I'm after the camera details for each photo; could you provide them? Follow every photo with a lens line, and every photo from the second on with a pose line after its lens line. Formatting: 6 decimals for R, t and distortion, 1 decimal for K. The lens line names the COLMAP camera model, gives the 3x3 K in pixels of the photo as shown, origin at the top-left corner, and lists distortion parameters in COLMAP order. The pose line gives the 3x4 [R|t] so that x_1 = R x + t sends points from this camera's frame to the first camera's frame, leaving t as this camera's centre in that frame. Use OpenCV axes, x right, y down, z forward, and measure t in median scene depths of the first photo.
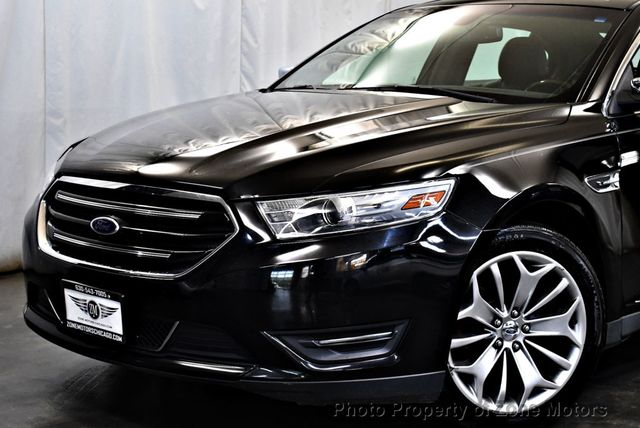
lens RADIAL K [[1196.6, 0, 319.1], [0, 1196.6, 211.2], [0, 0, 1]] dist [-0.022707, 0.000000]
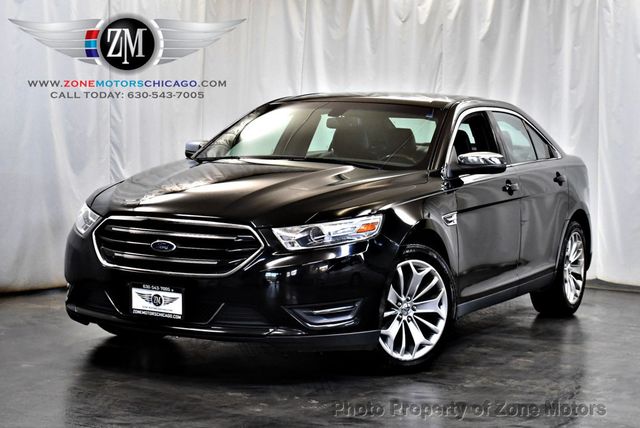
lens RADIAL K [[1307.3, 0, 320.4], [0, 1307.3, 214.2], [0, 0, 1]] dist [0.010120, 0.000000]
pose [[0.958550, -0.001103, 0.284921, -0.466237], [0.016374, 0.998553, -0.051222, 0.061009], [-0.284453, 0.053764, 0.957181, -0.688151]]
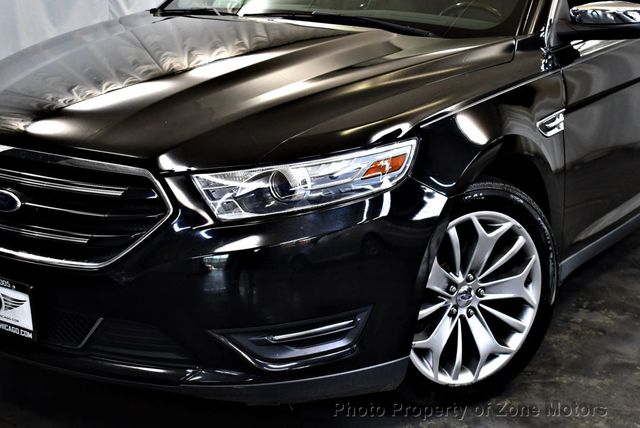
lens RADIAL K [[1064.2, 0, 319.7], [0, 1064.2, 217.3], [0, 0, 1]] dist [-0.035883, 0.000000]
pose [[0.987013, -0.038131, 0.156049, -0.075584], [0.017281, 0.990986, 0.132845, -0.070981], [-0.159708, -0.128423, 0.978775, 0.233277]]
